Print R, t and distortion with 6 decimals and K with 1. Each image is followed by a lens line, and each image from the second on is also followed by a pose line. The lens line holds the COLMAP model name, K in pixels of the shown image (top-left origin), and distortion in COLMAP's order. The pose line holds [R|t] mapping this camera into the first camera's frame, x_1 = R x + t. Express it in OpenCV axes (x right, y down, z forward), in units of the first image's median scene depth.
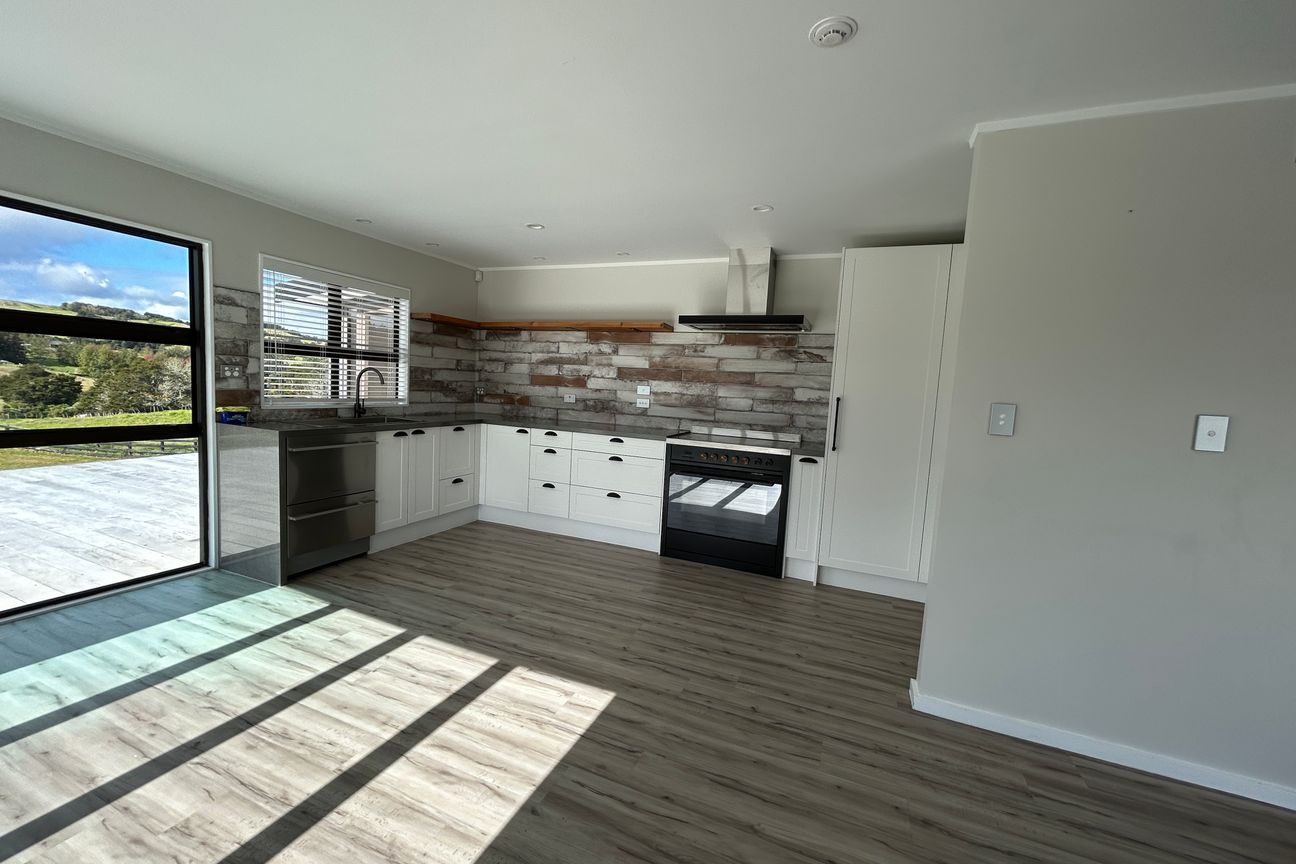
lens RADIAL K [[516.2, 0, 648.0], [0, 516.2, 432.0], [0, 0, 1]] dist [0.000008, -0.000435]
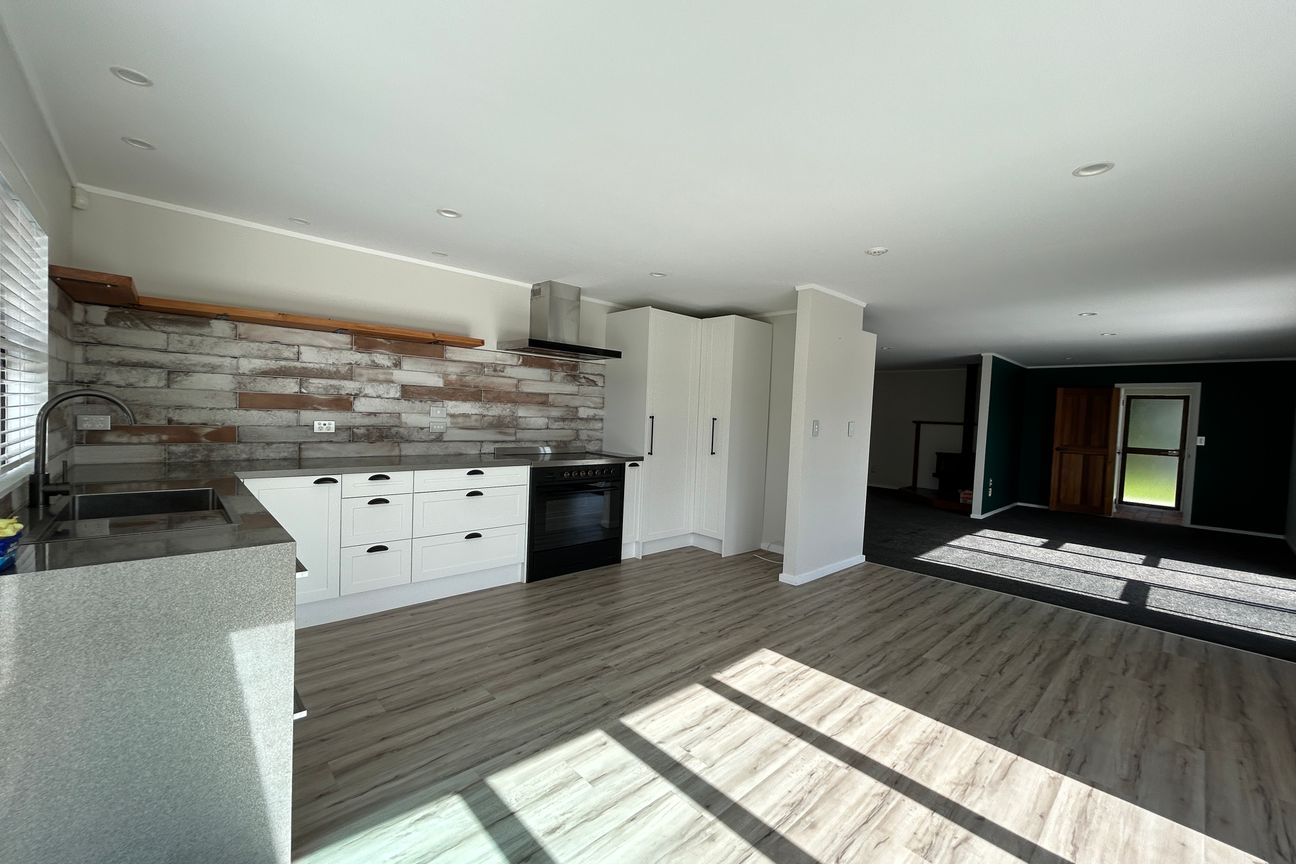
lens RADIAL K [[516.2, 0, 648.0], [0, 516.2, 432.0], [0, 0, 1]] dist [0.000008, -0.000435]
pose [[0.418967, -0.072417, 0.905109, -0.723294], [0.064217, 0.996682, 0.050018, -0.077155], [-0.905728, 0.037167, 0.422227, 0.358446]]
